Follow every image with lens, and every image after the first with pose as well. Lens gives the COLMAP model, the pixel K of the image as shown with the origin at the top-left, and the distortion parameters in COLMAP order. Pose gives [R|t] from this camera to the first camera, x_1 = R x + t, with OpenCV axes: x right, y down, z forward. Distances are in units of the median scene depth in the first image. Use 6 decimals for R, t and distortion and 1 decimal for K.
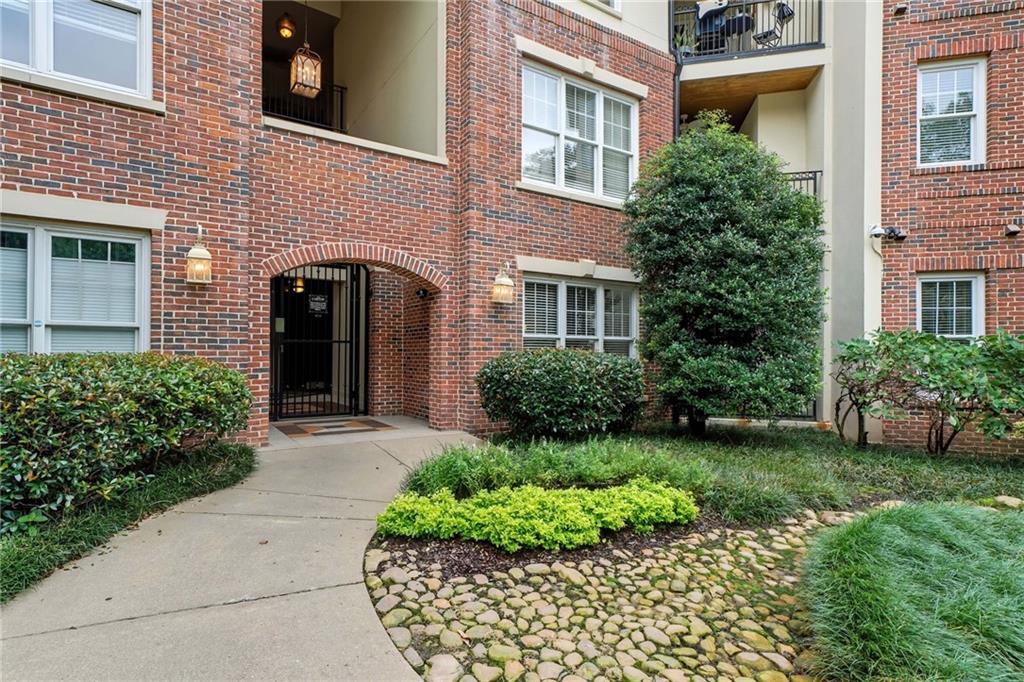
lens RADIAL K [[547.9, 0, 512.0], [0, 547.9, 341.0], [0, 0, 1]] dist [0.022540, 0.000354]
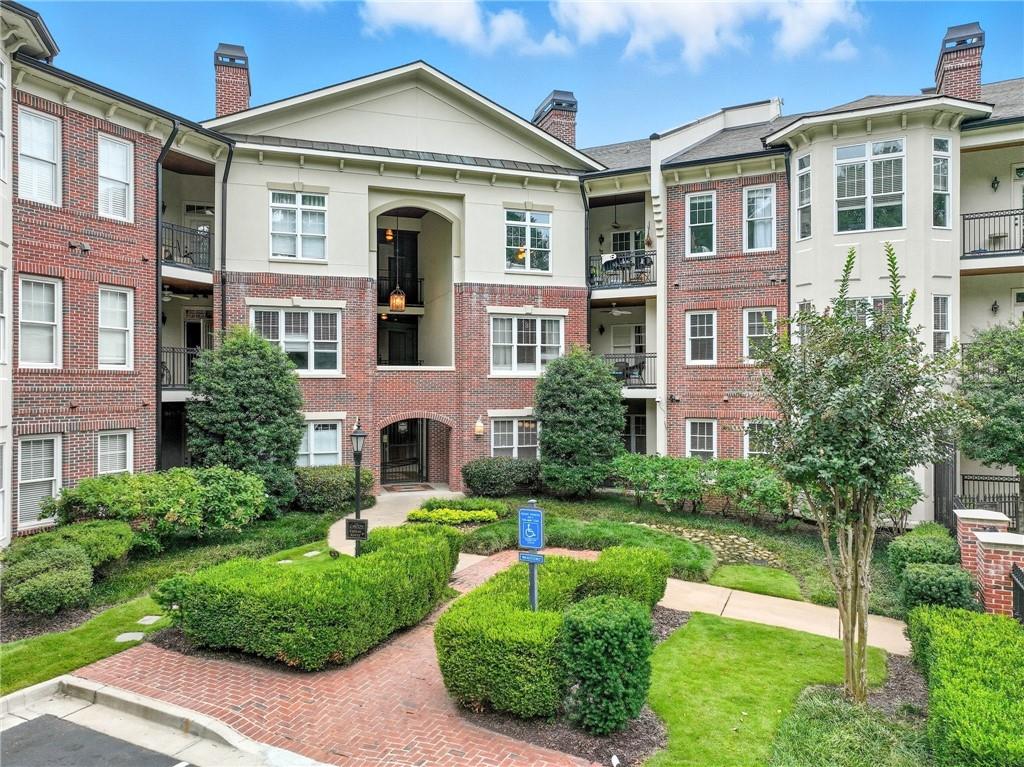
lens RADIAL K [[722.0, 0, 512.0], [0, 722.0, 383.5], [0, 0, 1]] dist [0.008570, 0.005778]
pose [[0.970690, -0.005332, -0.240274, 0.815689], [0.010982, 0.999694, 0.022183, -0.337502], [0.240083, -0.024171, 0.970451, -1.784939]]
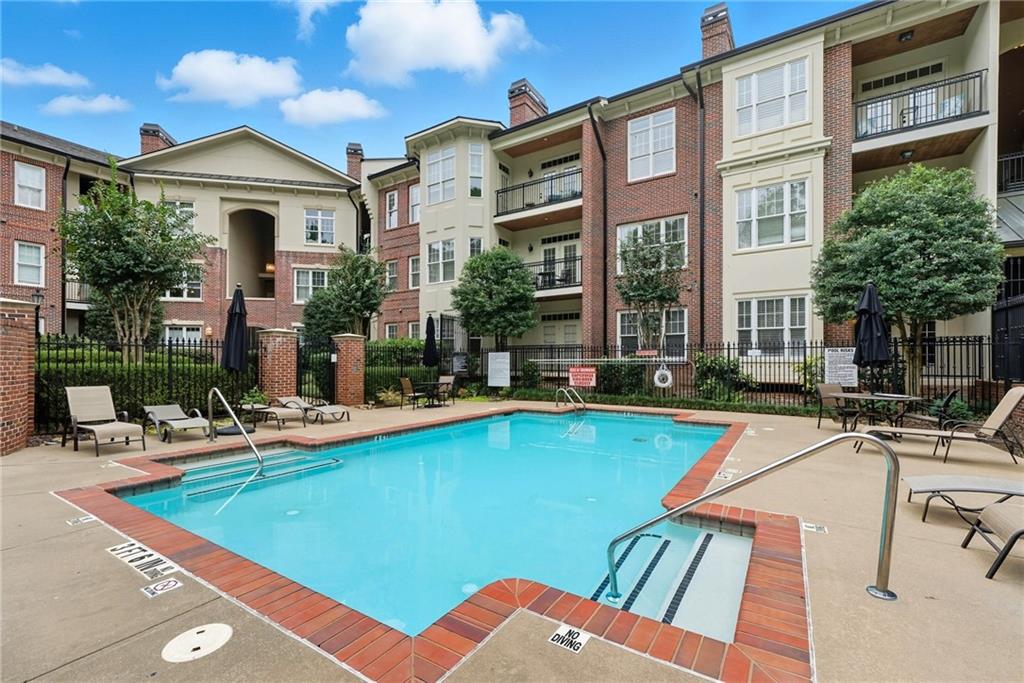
lens RADIAL K [[436.1, 0, 507.0], [0, 436.1, 359.1], [0, 0, 1]] dist [0.000516, 0.000403]
pose [[0.932229, -0.003379, -0.361854, 2.596412], [0.010439, 0.999791, 0.017557, 0.059409], [0.361719, -0.020145, 0.932069, -1.323264]]
